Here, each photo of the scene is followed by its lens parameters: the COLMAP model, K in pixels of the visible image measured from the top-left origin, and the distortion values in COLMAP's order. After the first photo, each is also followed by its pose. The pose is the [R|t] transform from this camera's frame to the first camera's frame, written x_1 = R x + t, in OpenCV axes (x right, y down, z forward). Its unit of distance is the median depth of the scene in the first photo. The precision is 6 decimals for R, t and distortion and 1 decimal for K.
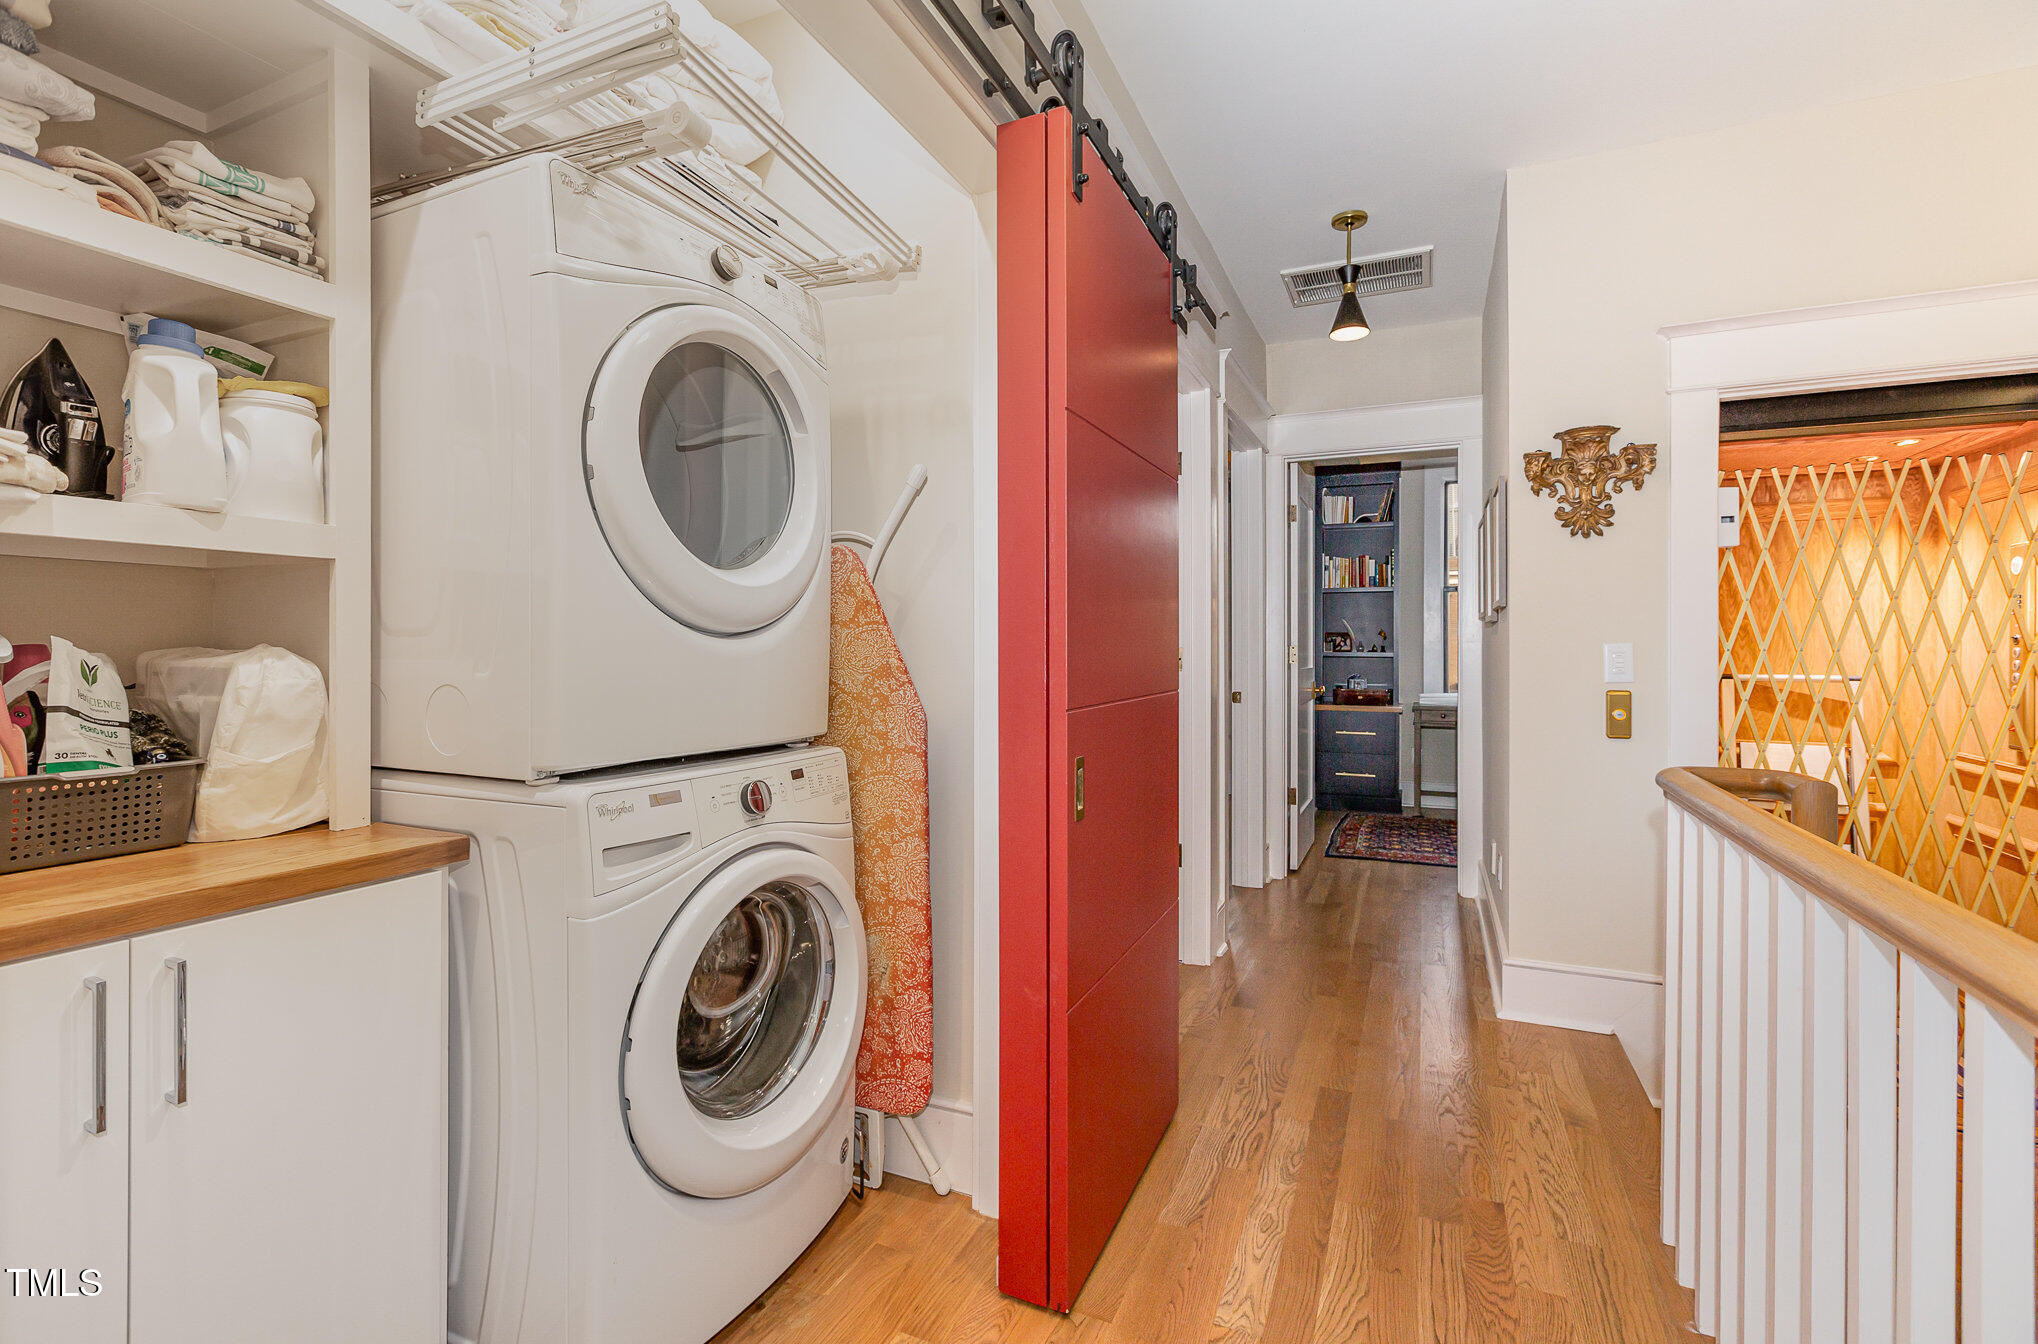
lens RADIAL K [[908.5, 0, 1010.2], [0, 908.5, 656.4], [0, 0, 1]] dist [-0.000597, -0.000027]
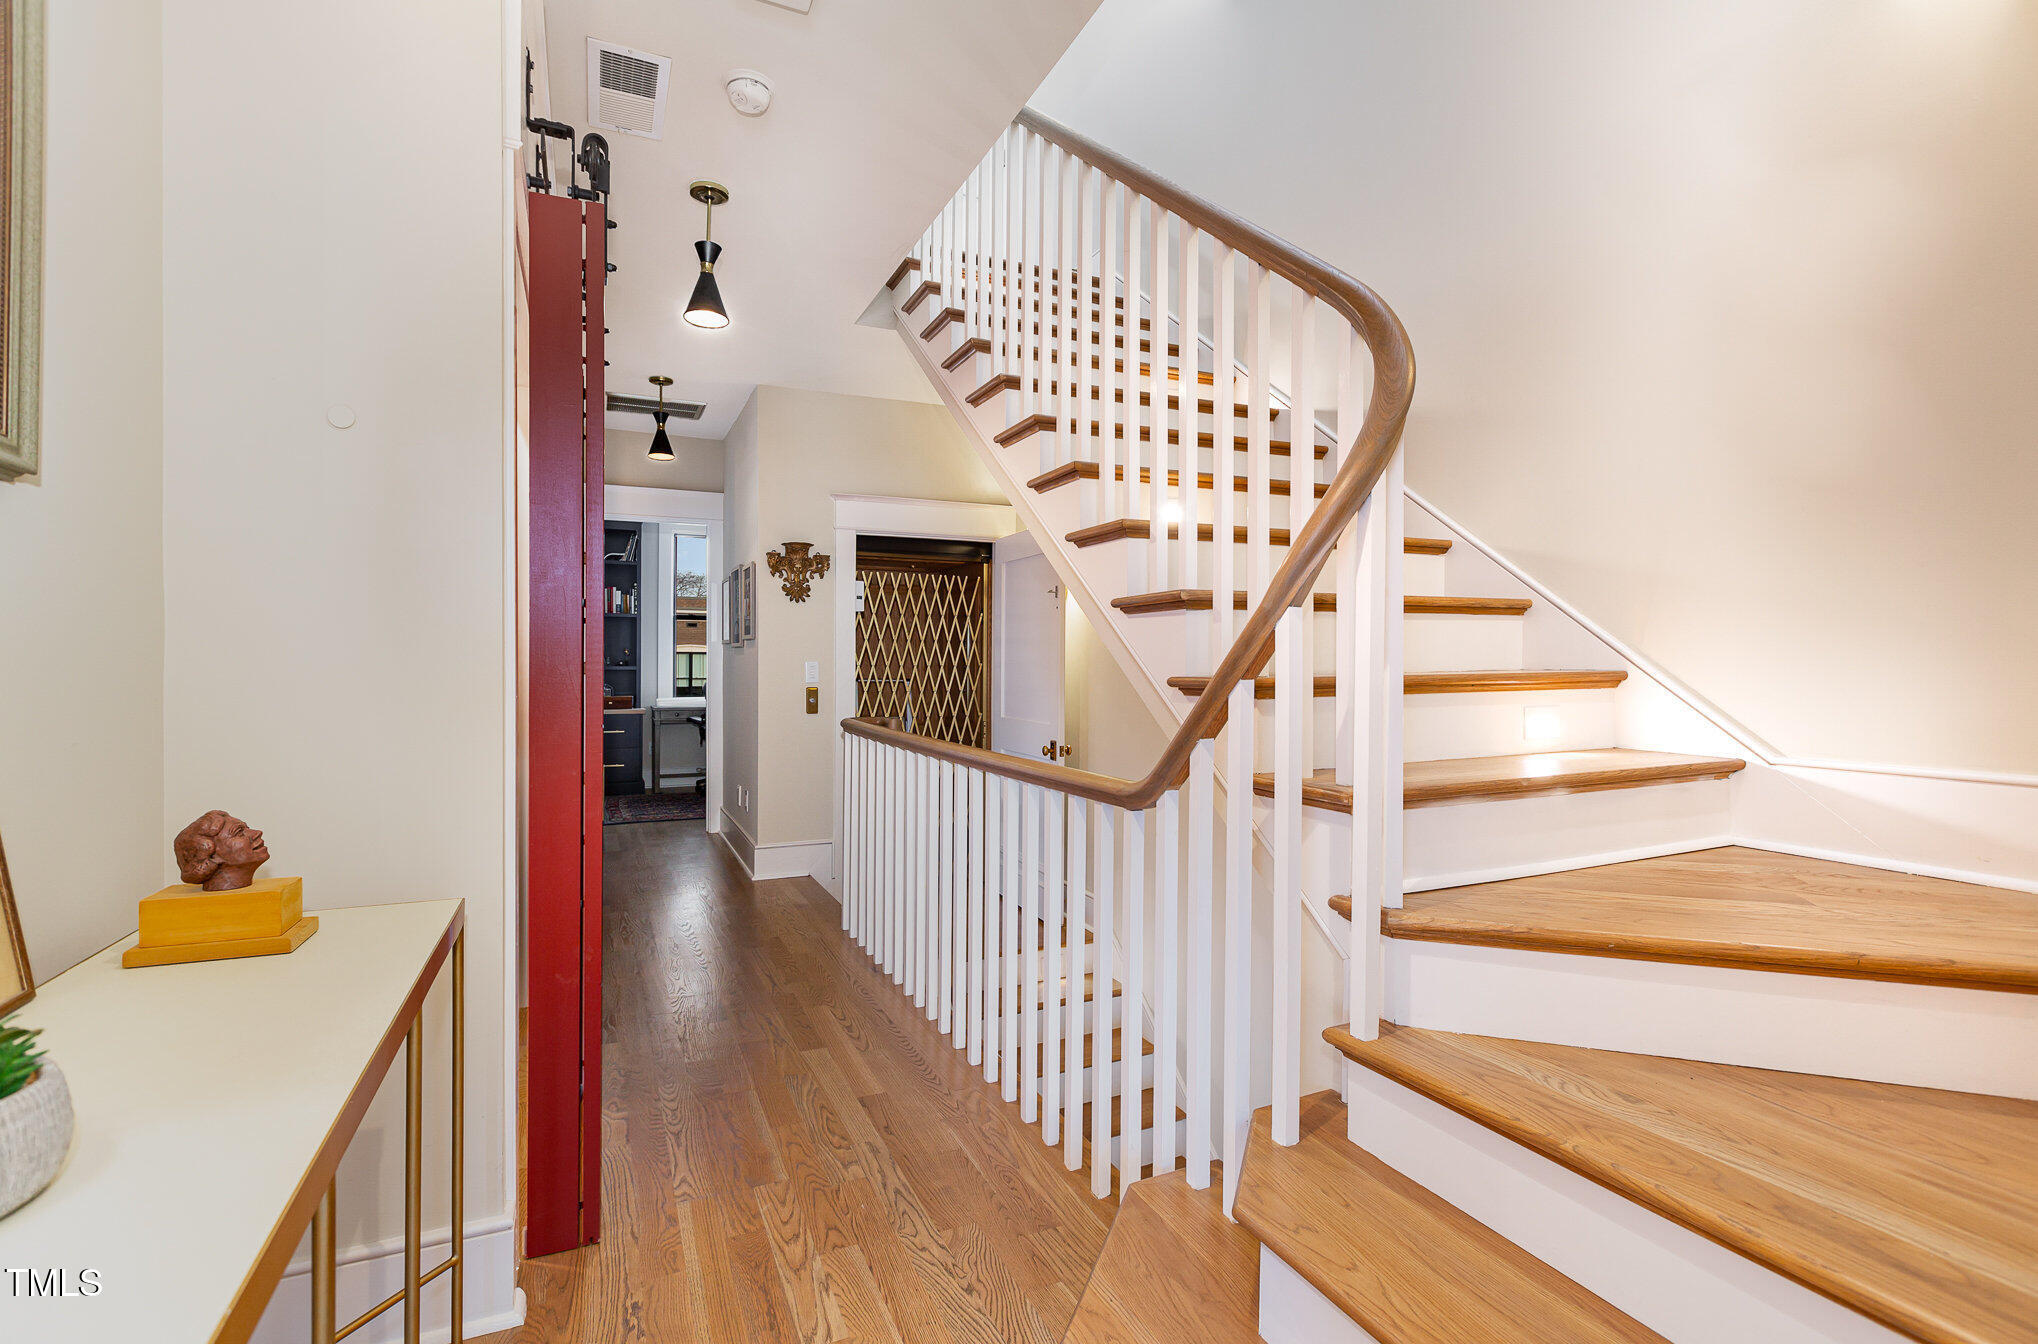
lens RADIAL K [[908.5, 0, 1016.8], [0, 908.5, 668.9], [0, 0, 1]] dist [-0.000597, -0.000027]
pose [[0.651013, -0.000808, 0.759066, -0.445603], [0.001658, 0.999999, -0.000358, 0.001769], [-0.759065, 0.001492, 0.651013, -0.497174]]
